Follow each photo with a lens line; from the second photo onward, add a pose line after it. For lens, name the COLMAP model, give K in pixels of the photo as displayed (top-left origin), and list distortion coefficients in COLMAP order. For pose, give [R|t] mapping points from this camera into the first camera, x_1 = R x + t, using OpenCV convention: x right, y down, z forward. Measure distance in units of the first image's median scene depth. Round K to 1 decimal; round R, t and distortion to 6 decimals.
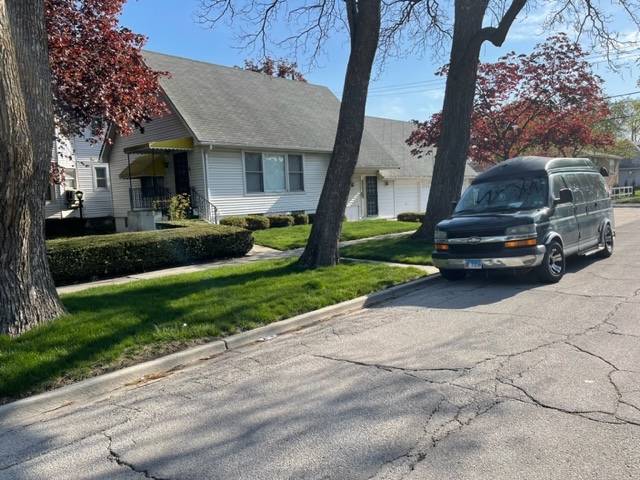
lens RADIAL K [[488.8, 0, 320.0], [0, 488.8, 240.0], [0, 0, 1]] dist [0.088734, 0.001755]
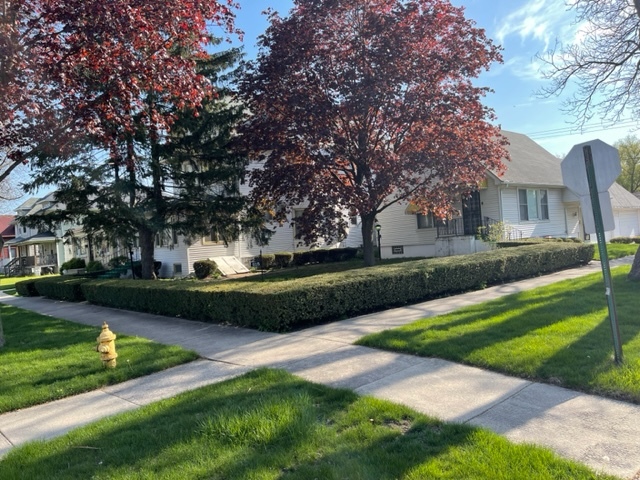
lens RADIAL K [[483.3, 0, 320.0], [0, 483.3, 240.0], [0, 0, 1]] dist [0.023040, -0.003204]
pose [[0.994431, -0.024296, -0.102555, -0.865222], [0.014792, 0.995608, -0.092441, 0.093828], [0.104350, 0.090409, 0.990423, -0.428632]]
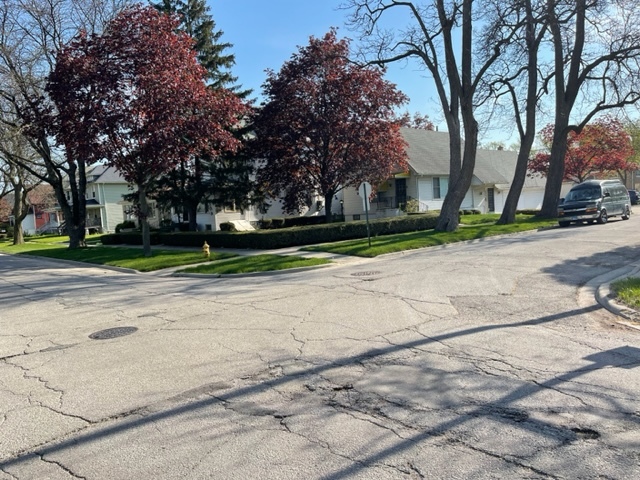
lens RADIAL K [[483.3, 0, 320.0], [0, 483.3, 240.0], [0, 0, 1]] dist [0.023040, -0.003204]
pose [[0.994199, -0.007678, -0.107279, -0.630624], [0.004962, 0.999661, -0.025561, 0.175924], [0.107439, 0.024880, 0.993900, -1.446791]]
